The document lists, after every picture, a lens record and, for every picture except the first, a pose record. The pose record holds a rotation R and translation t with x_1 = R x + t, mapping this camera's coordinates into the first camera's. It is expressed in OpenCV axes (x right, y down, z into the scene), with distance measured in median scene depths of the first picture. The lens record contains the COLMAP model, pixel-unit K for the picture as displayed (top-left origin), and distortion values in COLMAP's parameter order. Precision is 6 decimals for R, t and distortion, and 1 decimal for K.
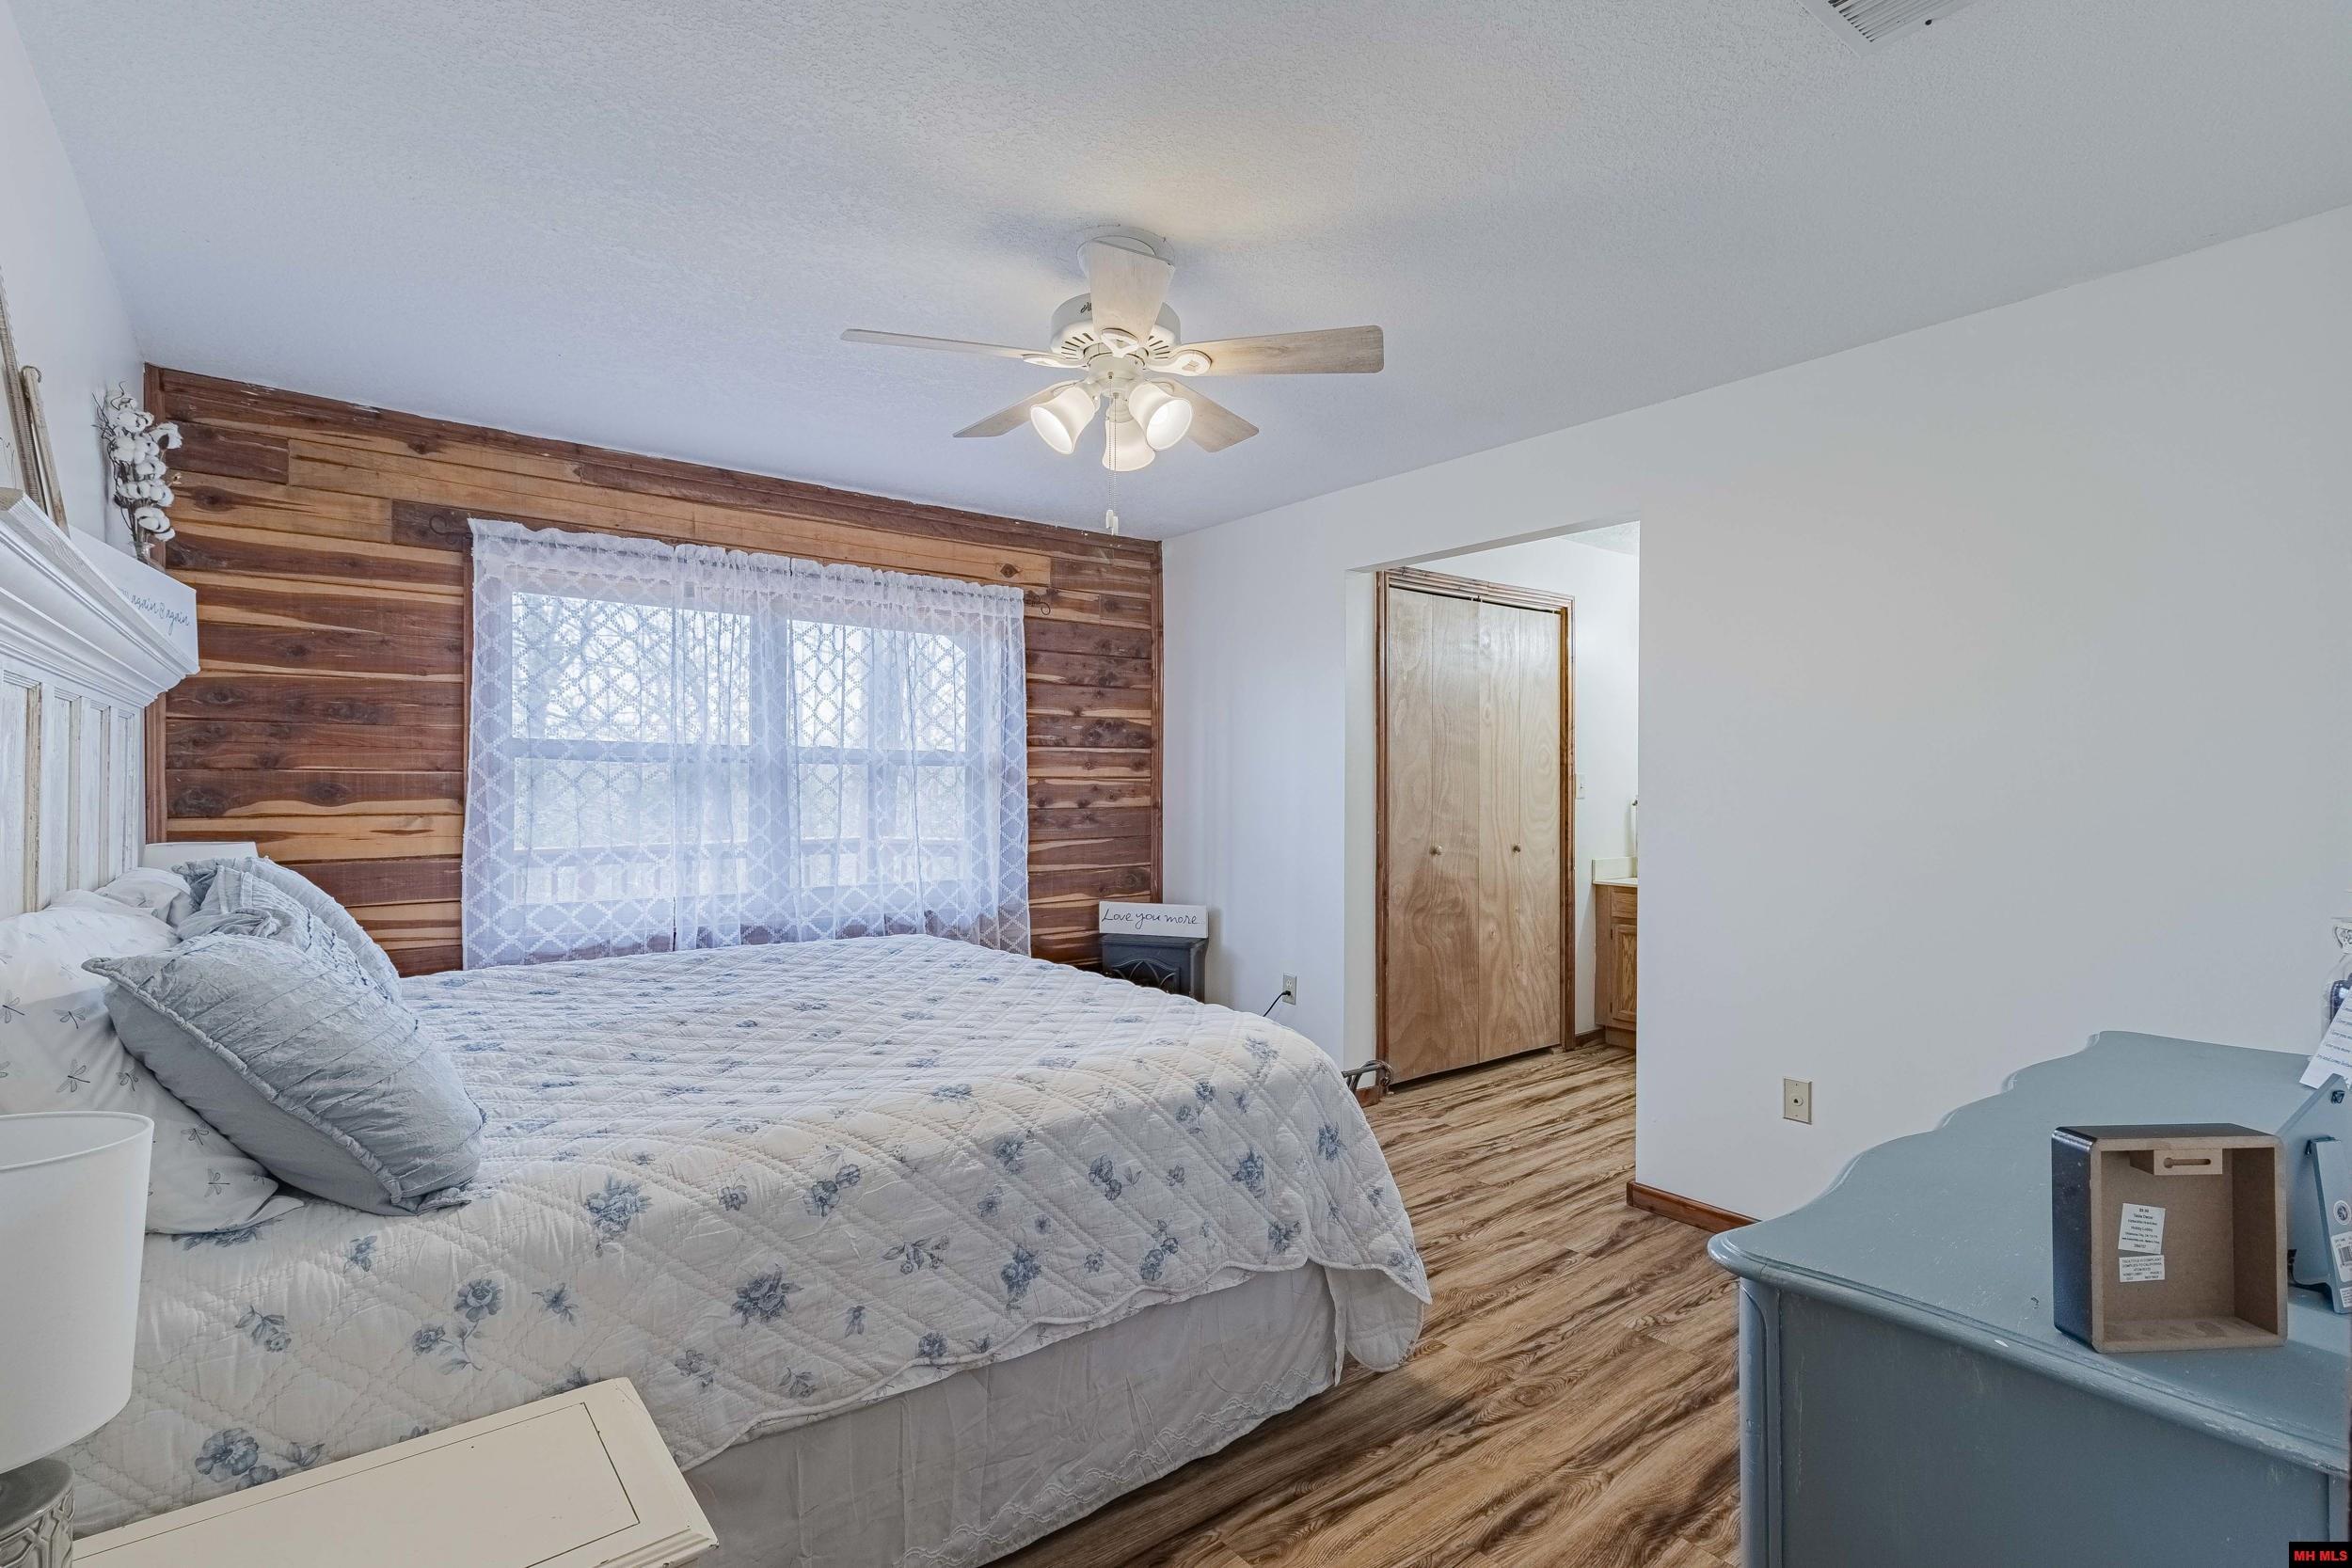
lens RADIAL K [[1107.8, 0, 1174.6], [0, 1107.8, 783.5], [0, 0, 1]] dist [0.000969, 0.000152]
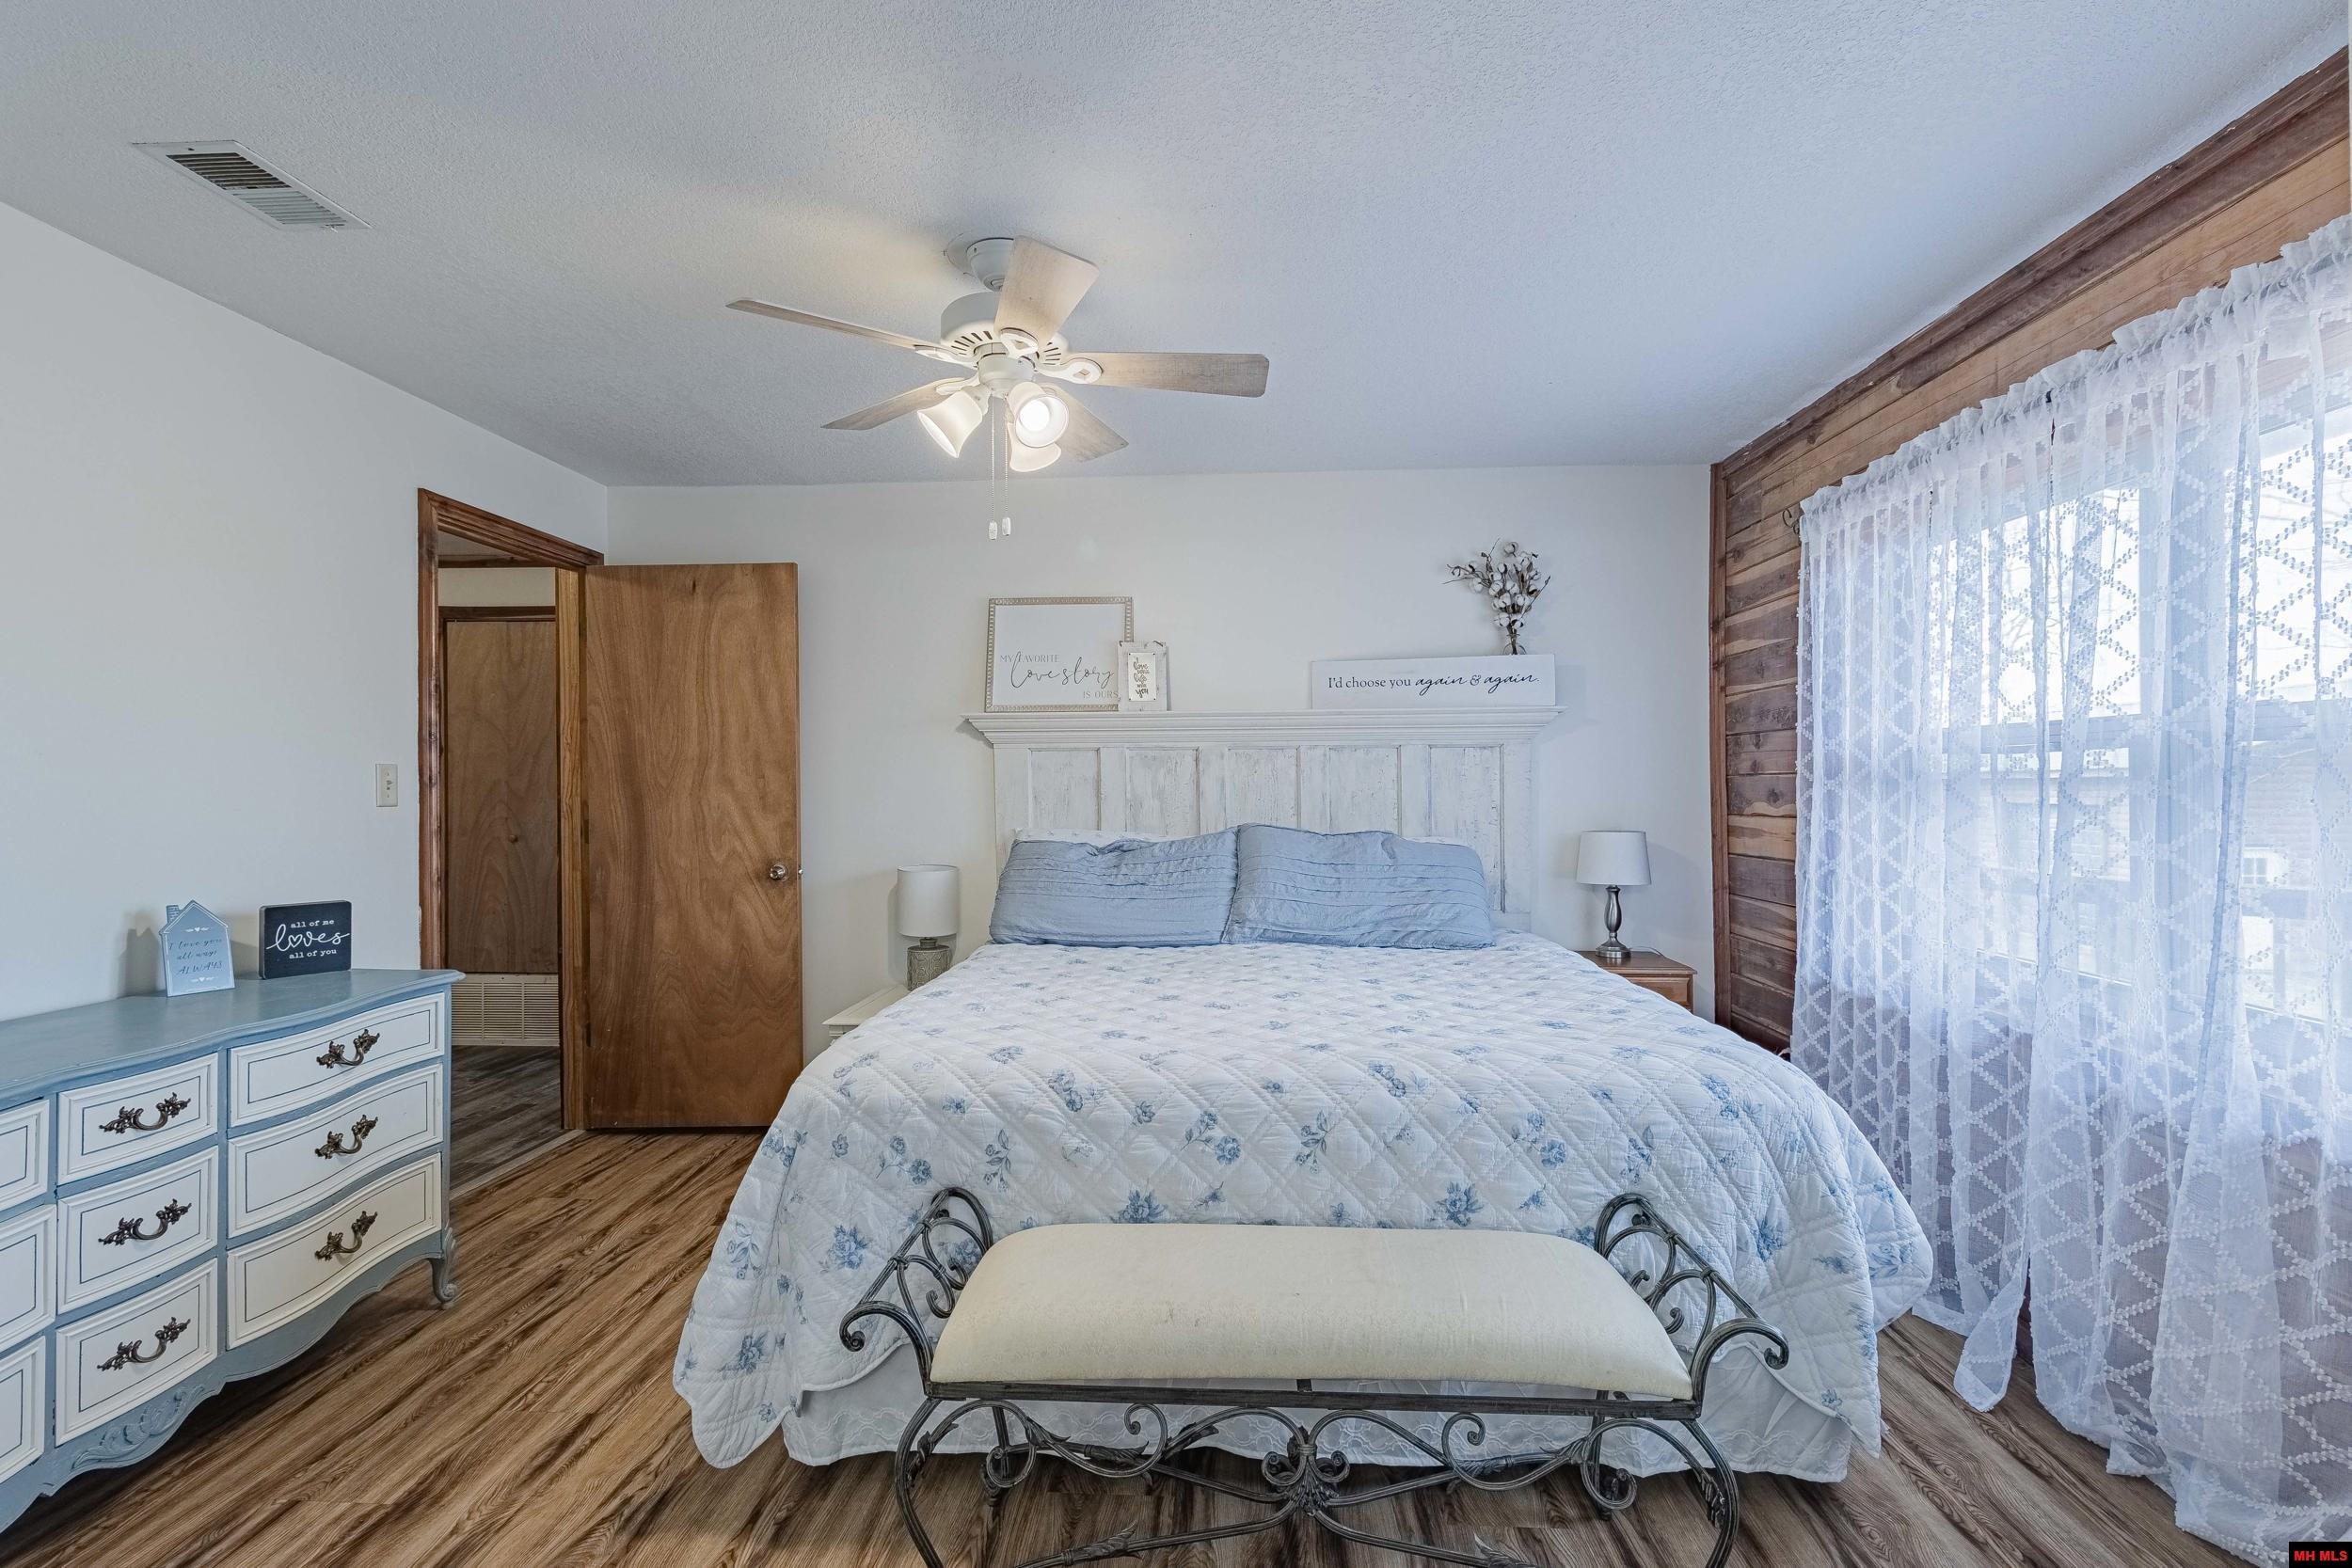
lens RADIAL K [[1107.8, 0, 1178.6], [0, 1107.8, 782.6], [0, 0, 1]] dist [0.000969, 0.000152]
pose [[-0.670400, -0.004003, -0.741989, 0.630785], [-0.000223, 0.999986, -0.005194, 0.003437], [0.742000, -0.003316, -0.670392, 1.930251]]
